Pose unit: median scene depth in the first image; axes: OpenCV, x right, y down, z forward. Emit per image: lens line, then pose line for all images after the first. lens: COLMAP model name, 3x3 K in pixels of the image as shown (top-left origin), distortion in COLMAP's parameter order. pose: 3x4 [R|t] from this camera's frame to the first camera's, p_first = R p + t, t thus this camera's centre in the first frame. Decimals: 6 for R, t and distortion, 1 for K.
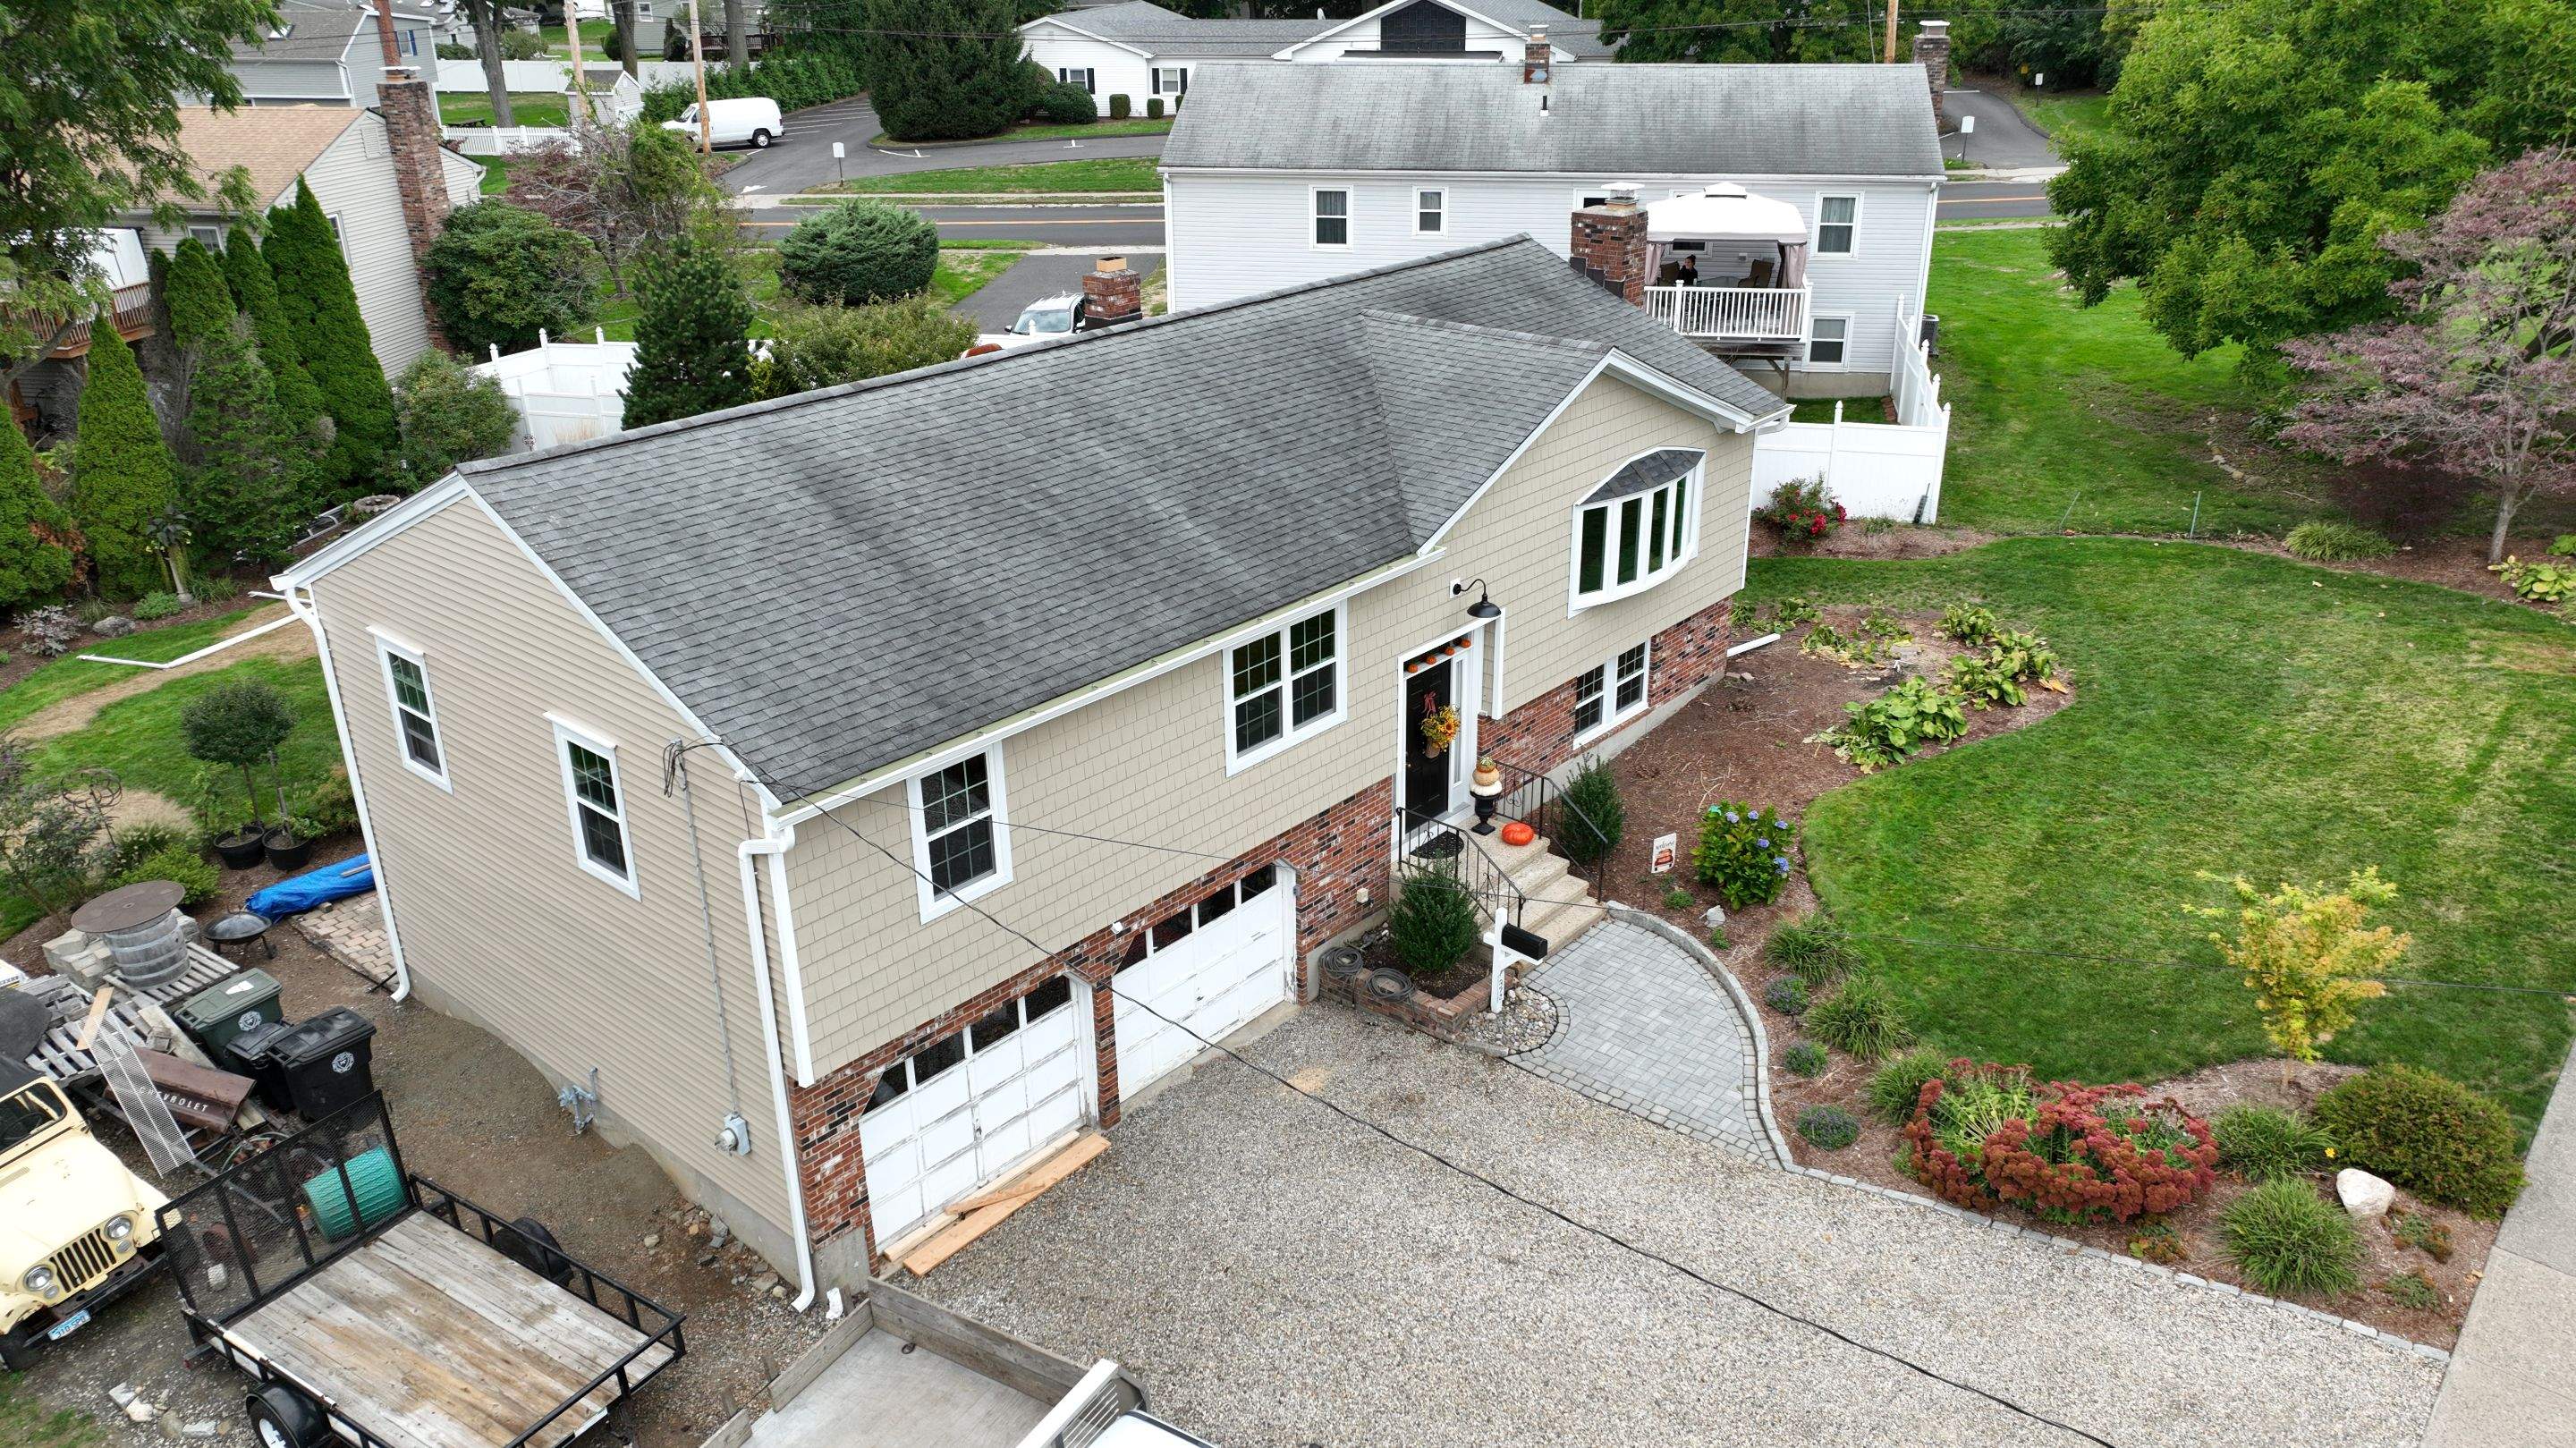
lens RADIAL K [[1841.3, 0, 1305.5], [0, 1841.3, 723.4], [0, 0, 1]] dist [-0.001083, 0.020062]
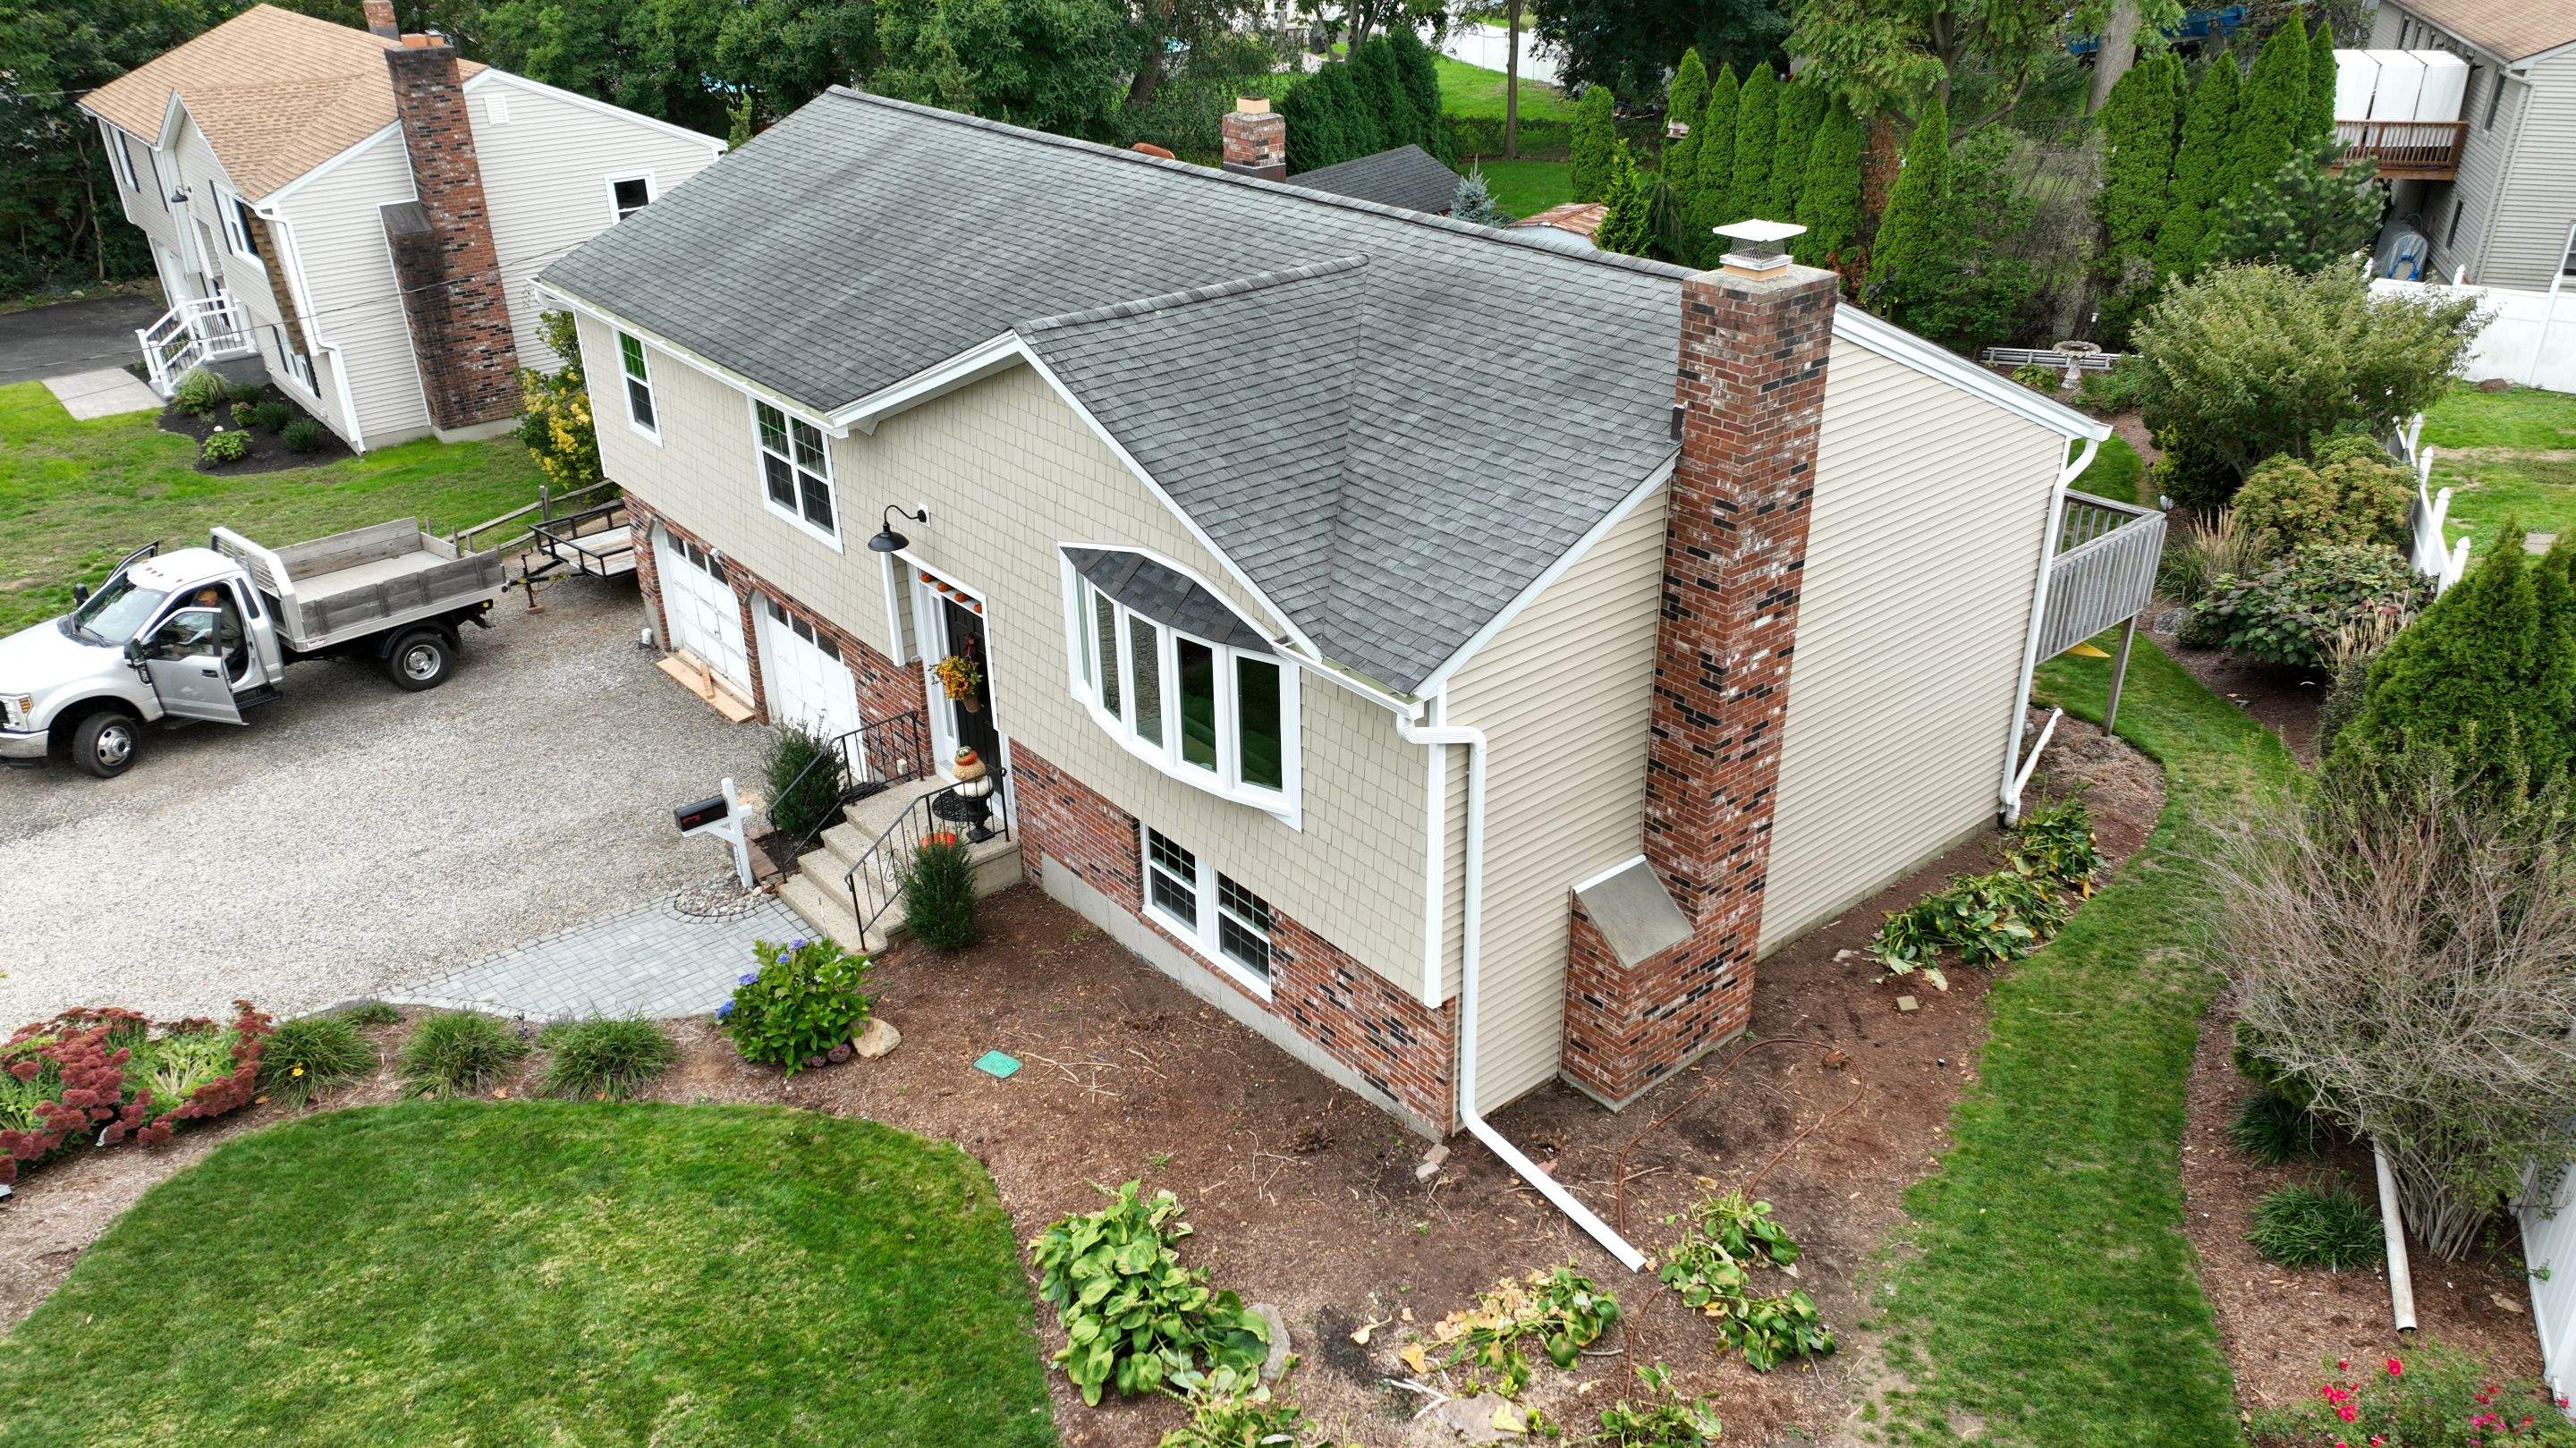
lens RADIAL K [[1841.3, 0, 1302.9], [0, 1841.3, 722.4], [0, 0, 1]] dist [-0.001083, 0.020062]
pose [[-0.168075, 0.453060, -0.875493, 0.846203], [-0.377979, 0.790627, 0.481706, -0.477120], [0.910430, 0.411881, 0.038362, 1.176712]]
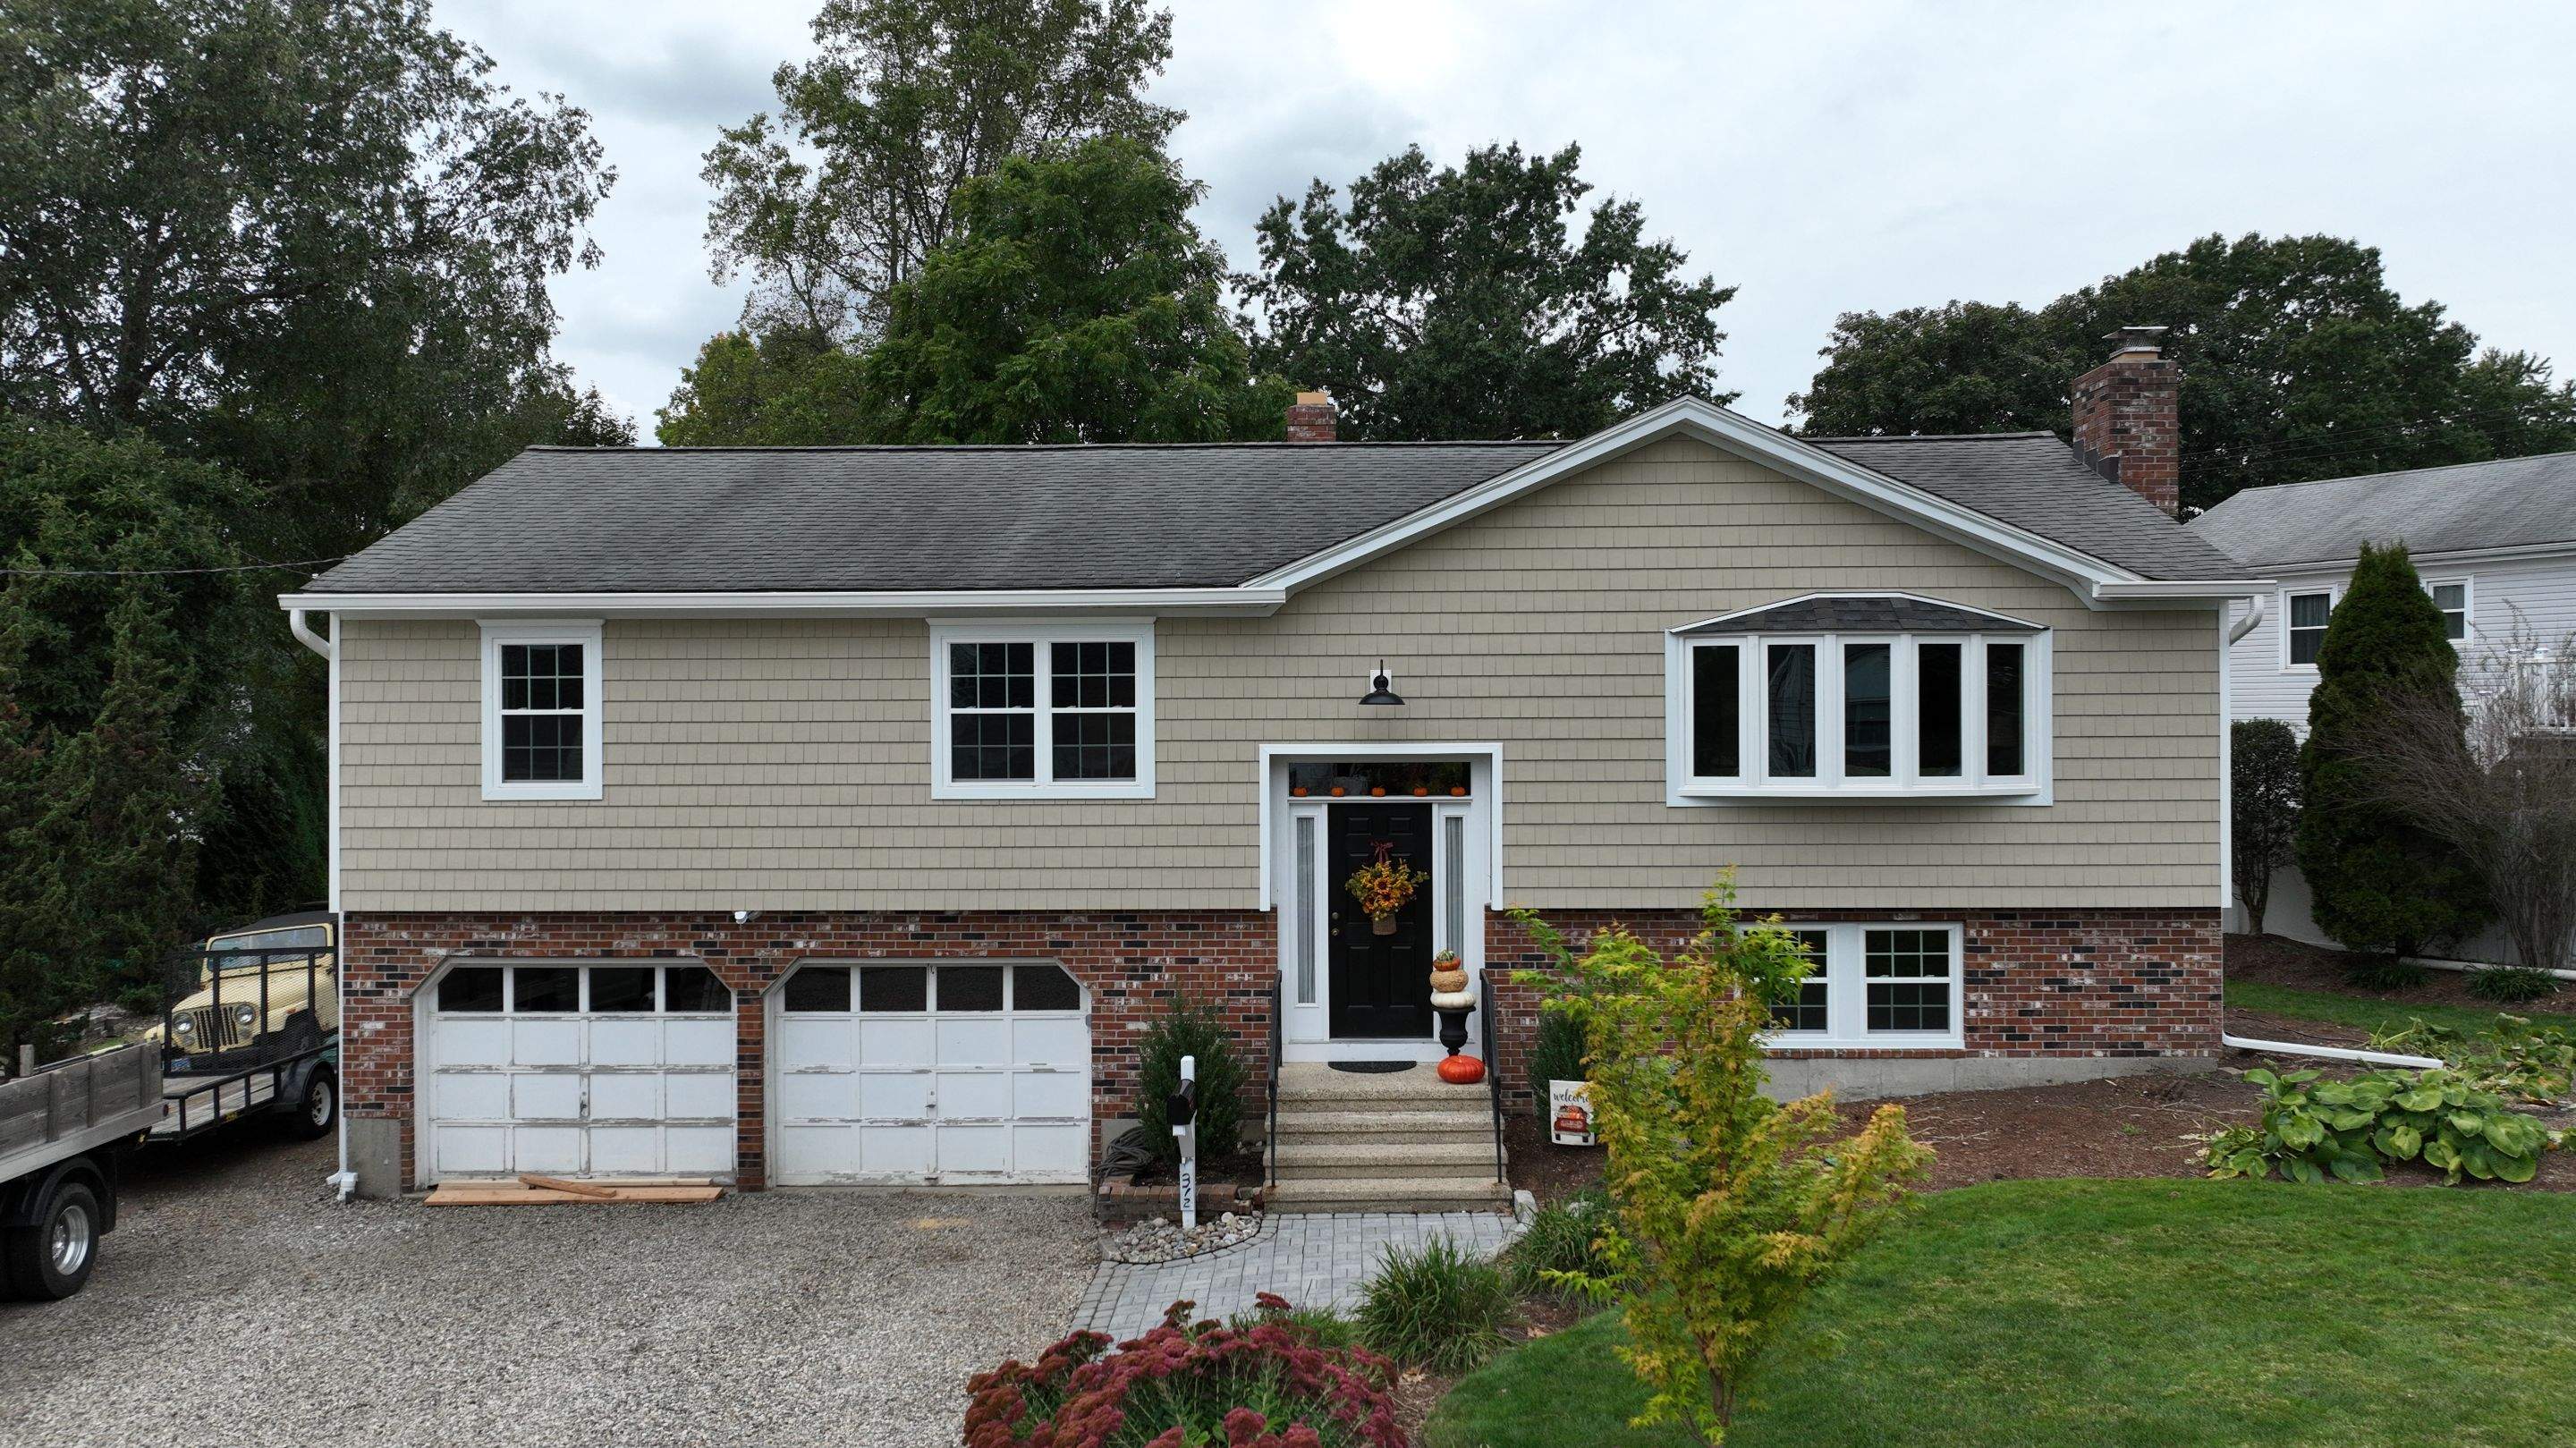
lens RADIAL K [[1841.3, 0, 1304.3], [0, 1841.3, 725.0], [0, 0, 1]] dist [-0.001083, 0.020062]
pose [[0.630978, 0.006051, -0.775777, 0.649154], [-0.309823, 0.918732, -0.244828, 0.137088], [0.711250, 0.394834, 0.581574, 0.553908]]
